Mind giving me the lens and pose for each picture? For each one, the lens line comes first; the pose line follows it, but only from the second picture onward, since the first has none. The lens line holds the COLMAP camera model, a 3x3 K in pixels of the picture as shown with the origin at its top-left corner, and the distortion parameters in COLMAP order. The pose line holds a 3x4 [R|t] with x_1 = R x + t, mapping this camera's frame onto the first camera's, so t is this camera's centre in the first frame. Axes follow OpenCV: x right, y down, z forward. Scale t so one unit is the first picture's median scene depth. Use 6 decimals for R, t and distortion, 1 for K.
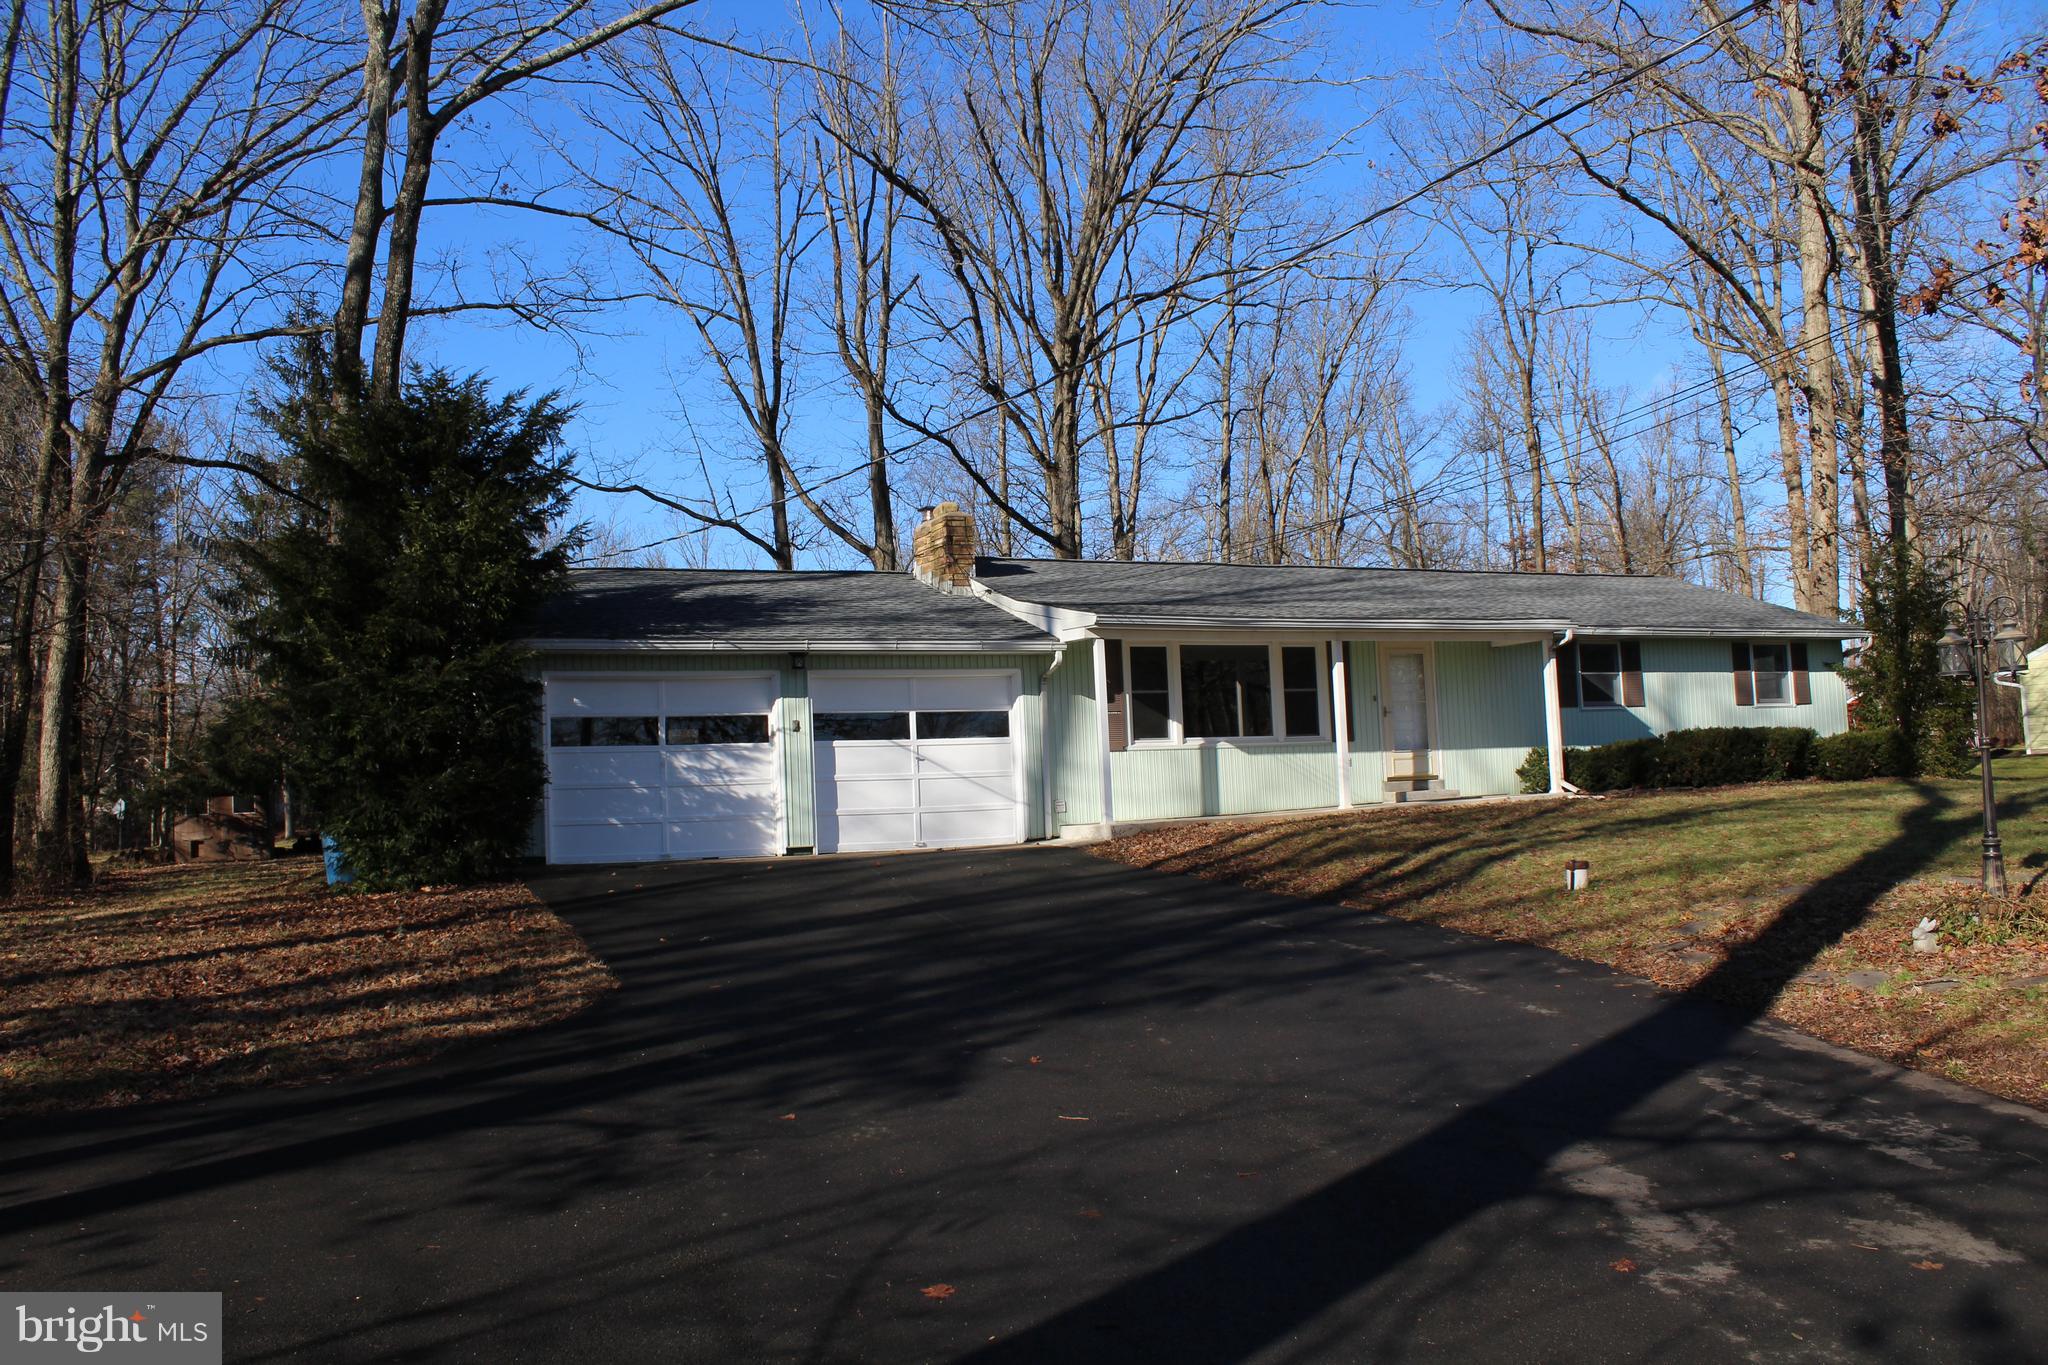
lens RADIAL K [[1709.9, 0, 1017.4], [0, 1709.9, 670.8], [0, 0, 1]] dist [-0.160755, 0.140405]
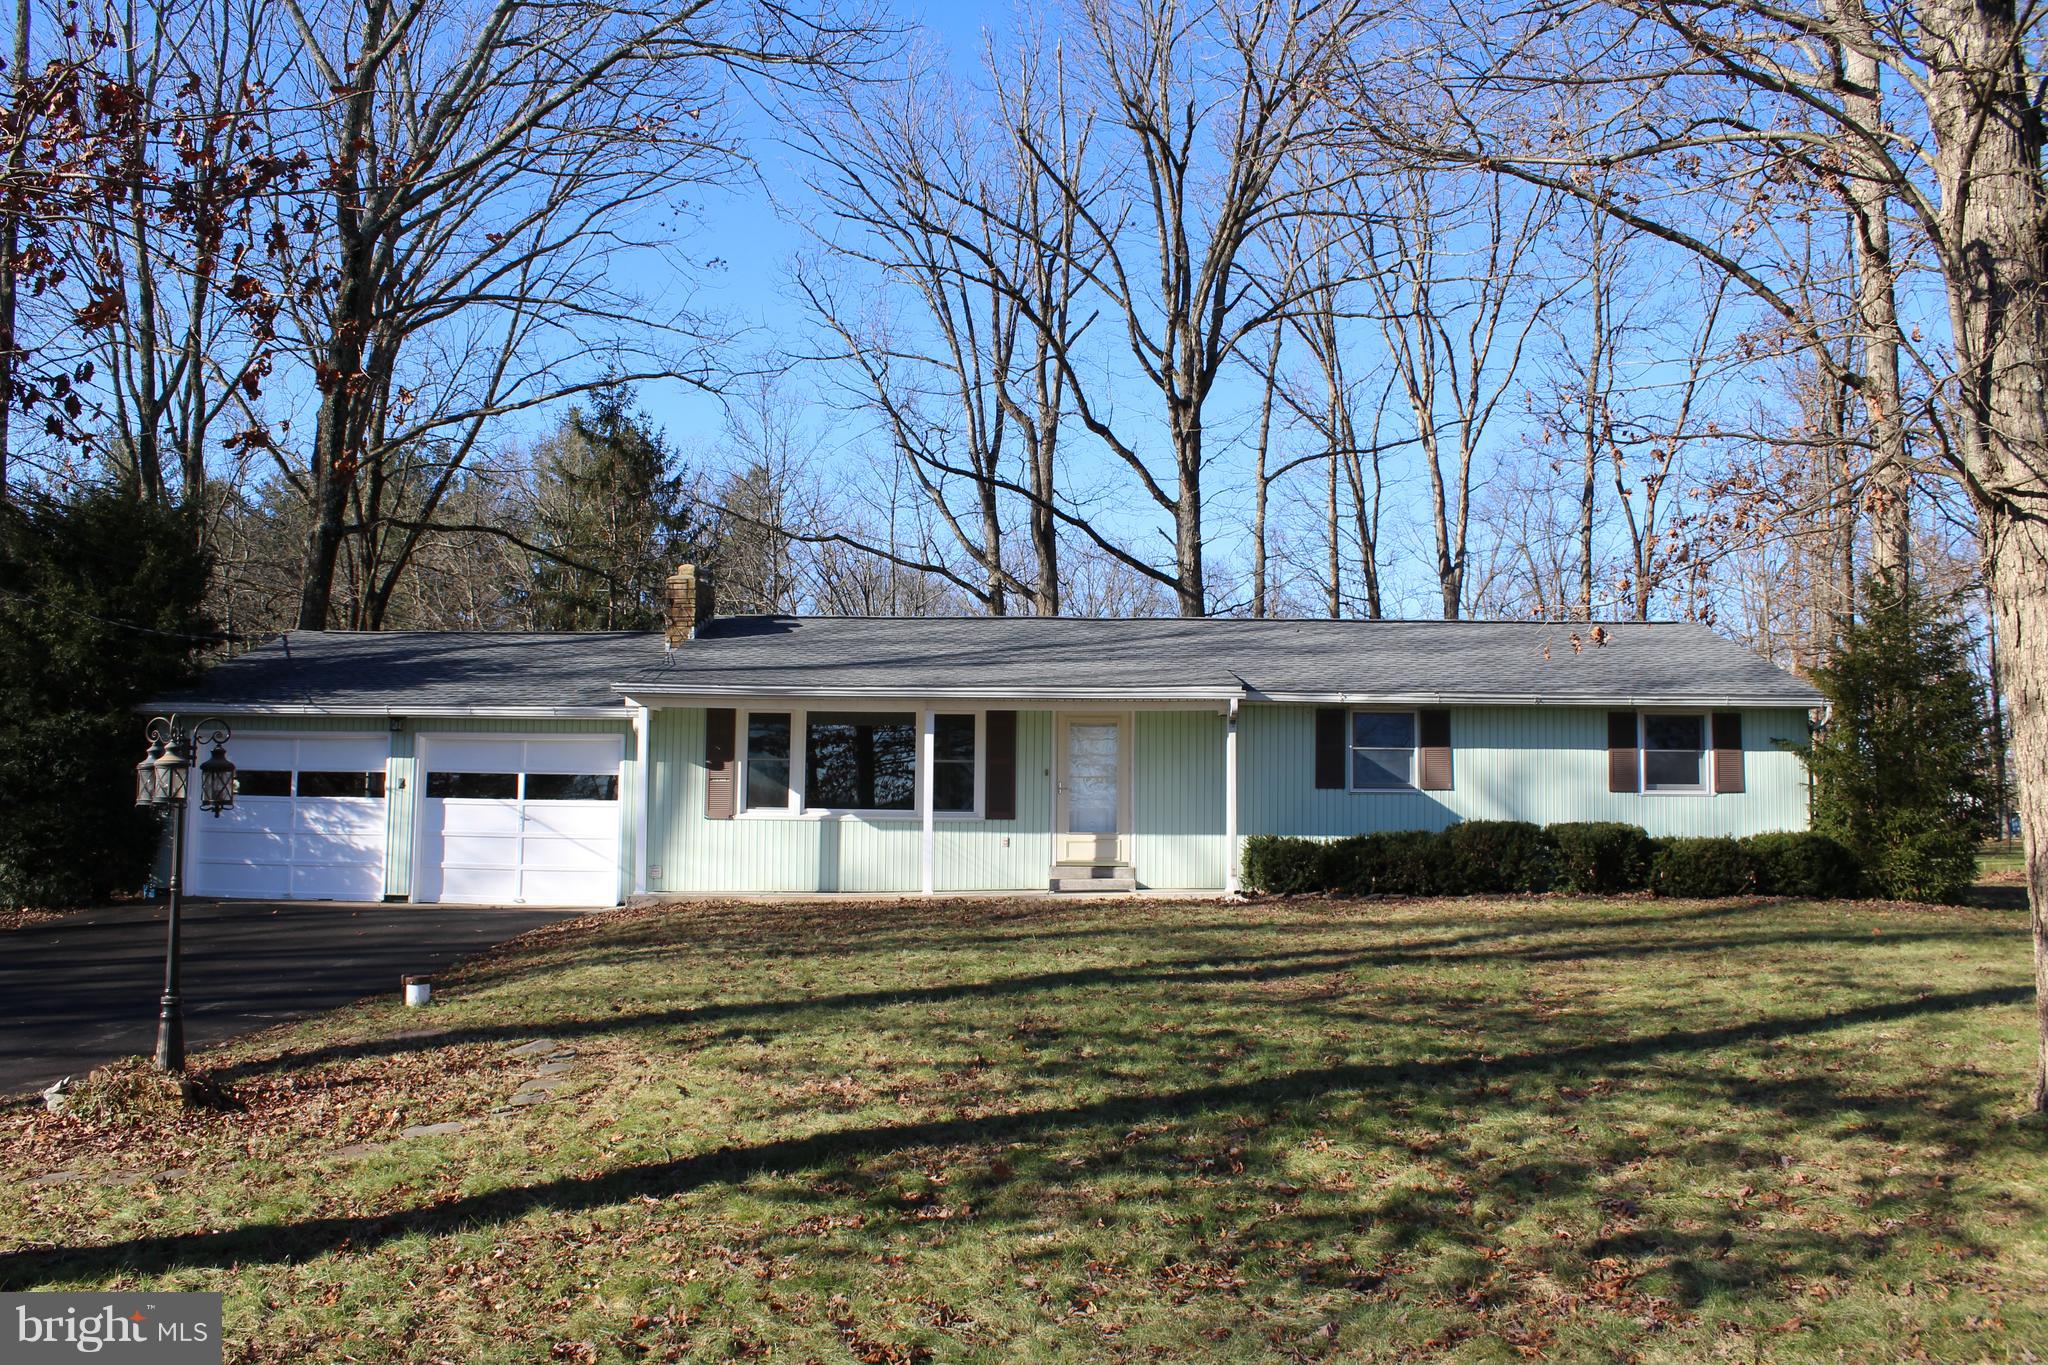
lens RADIAL K [[1709.9, 0, 1023.9], [0, 1709.9, 694.1], [0, 0, 1]] dist [-0.160755, 0.140405]
pose [[0.900583, 0.012169, -0.434513, 0.618959], [-0.012038, 0.999923, 0.003055, -0.029215], [0.434517, 0.002479, 0.900660, 0.192439]]
